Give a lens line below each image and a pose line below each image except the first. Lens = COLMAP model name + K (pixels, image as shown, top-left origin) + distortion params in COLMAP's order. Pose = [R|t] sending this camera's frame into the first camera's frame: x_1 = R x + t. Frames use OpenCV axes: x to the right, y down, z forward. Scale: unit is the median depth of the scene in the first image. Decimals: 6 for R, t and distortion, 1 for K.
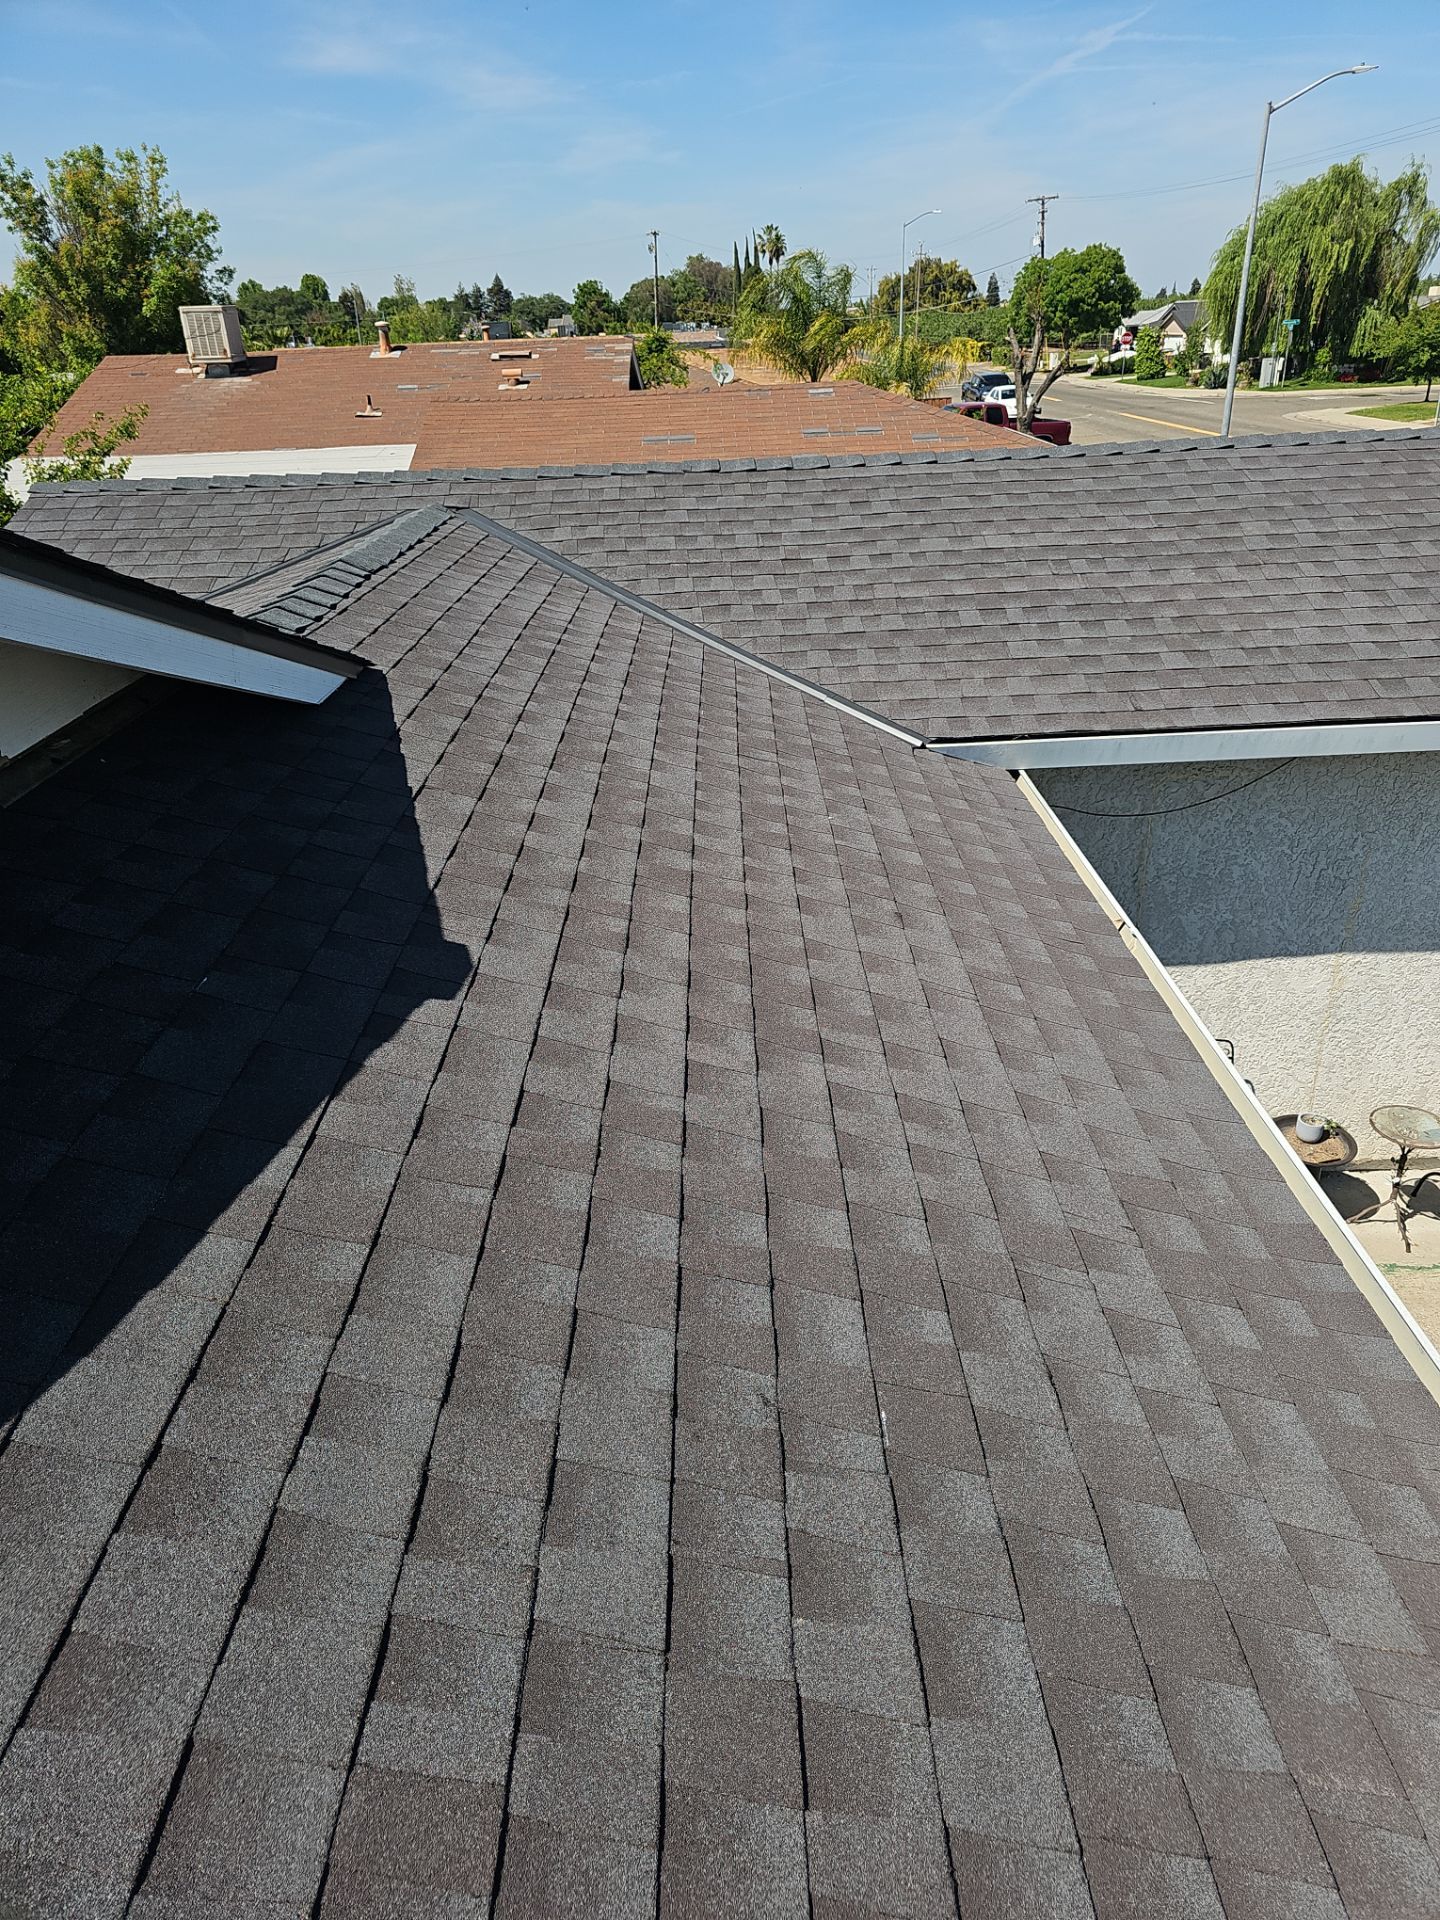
lens RADIAL K [[1296.7, 0, 731.5], [0, 1296.7, 954.3], [0, 0, 1]] dist [-0.002110, -0.002683]
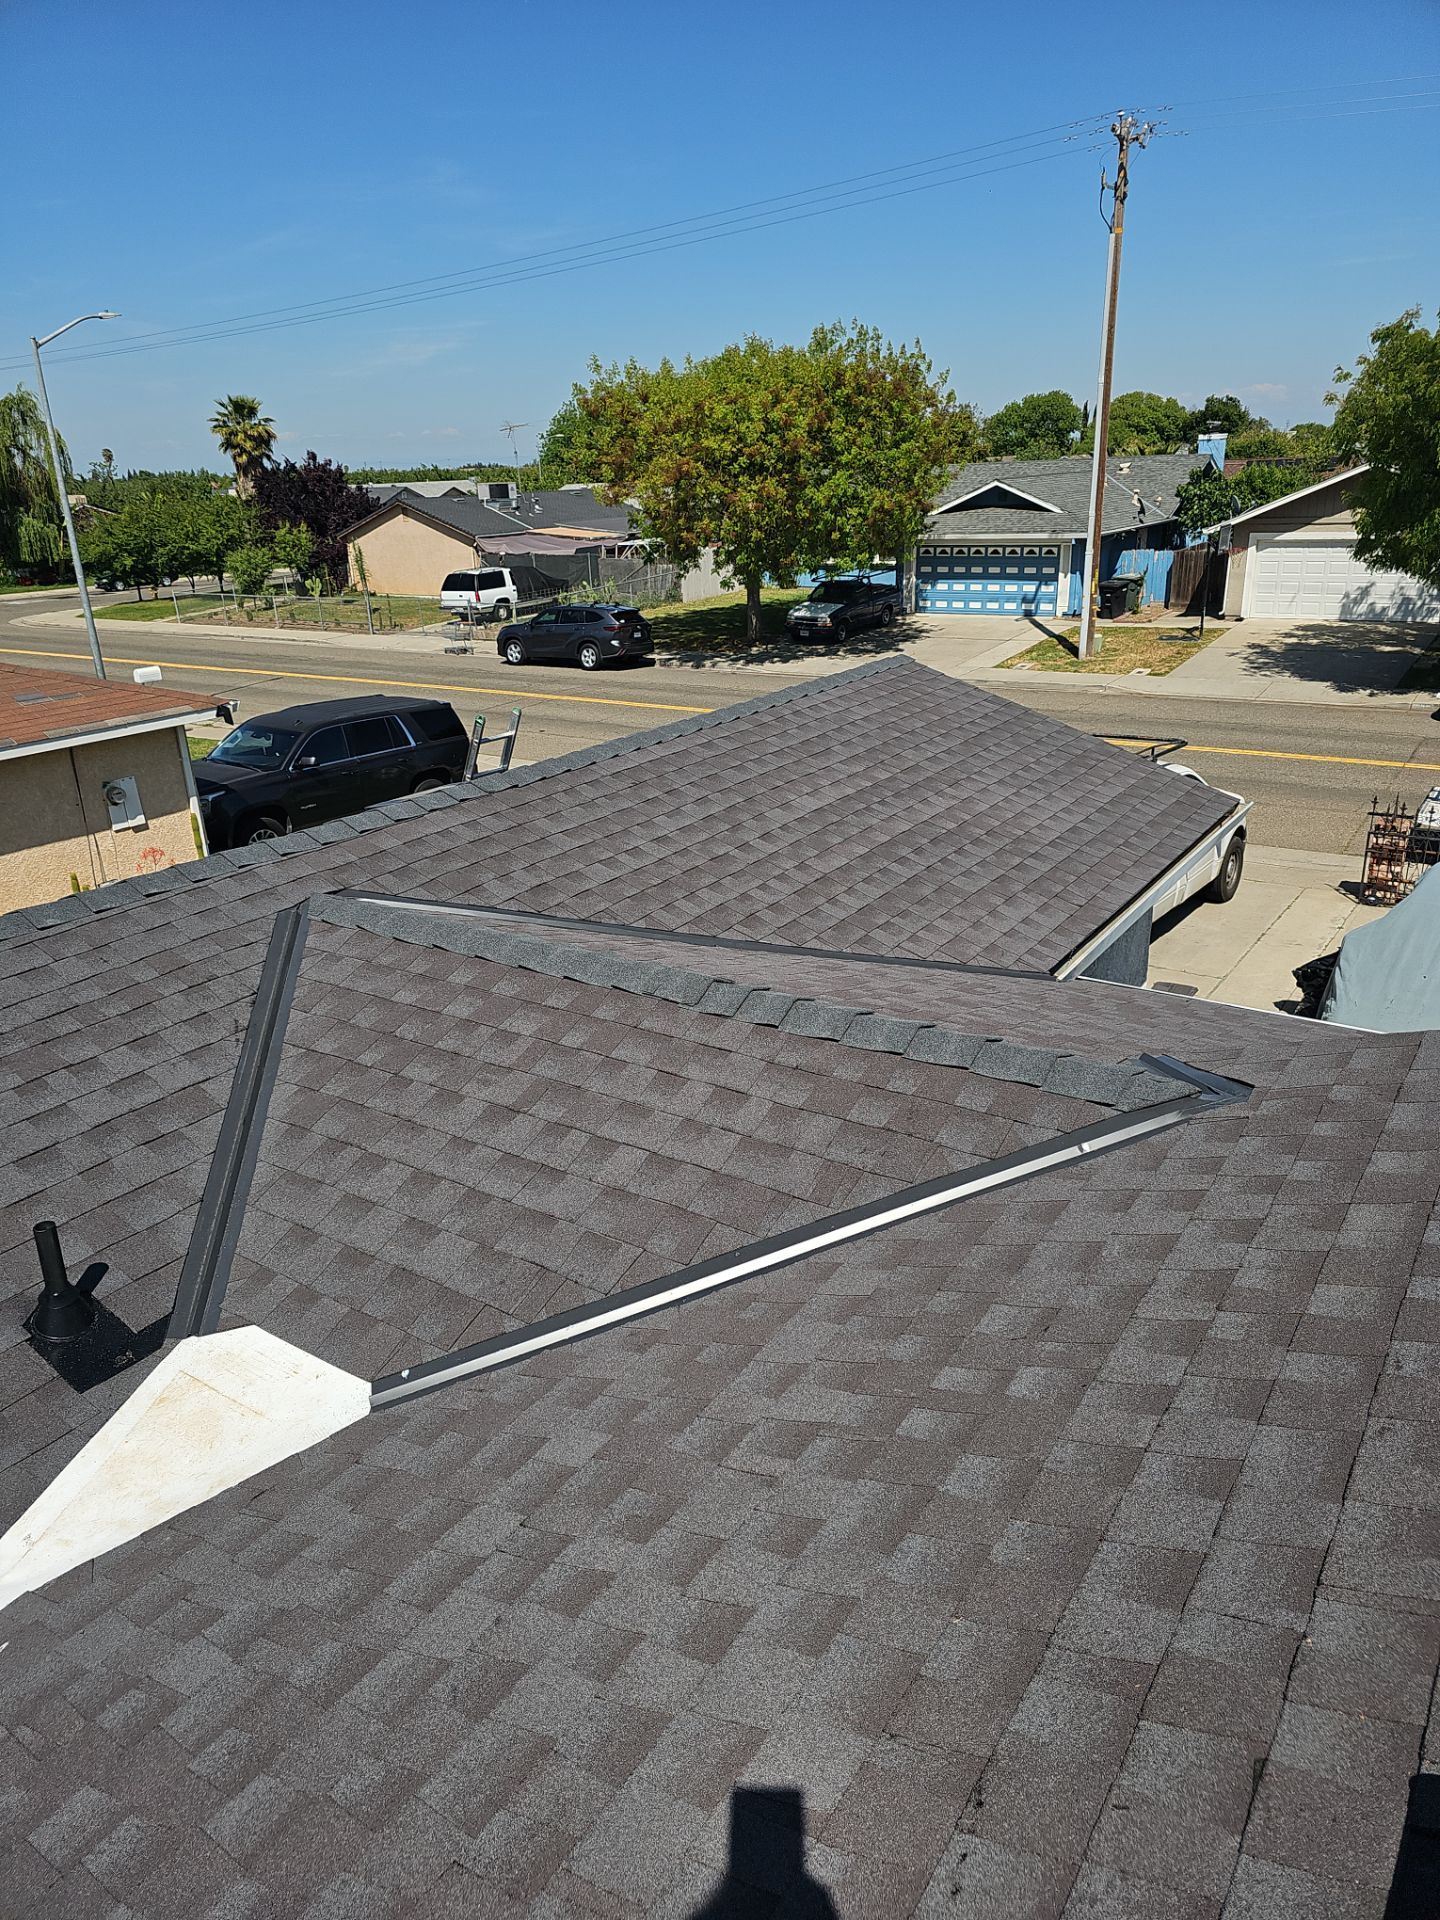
lens RADIAL K [[1296.7, 0, 731.5], [0, 1296.7, 954.3], [0, 0, 1]] dist [-0.002110, -0.002683]
pose [[0.560048, -0.274710, 0.781589, -1.696640], [0.371891, 0.926392, 0.059126, -0.663143], [-0.740300, 0.257552, 0.620986, 0.898369]]
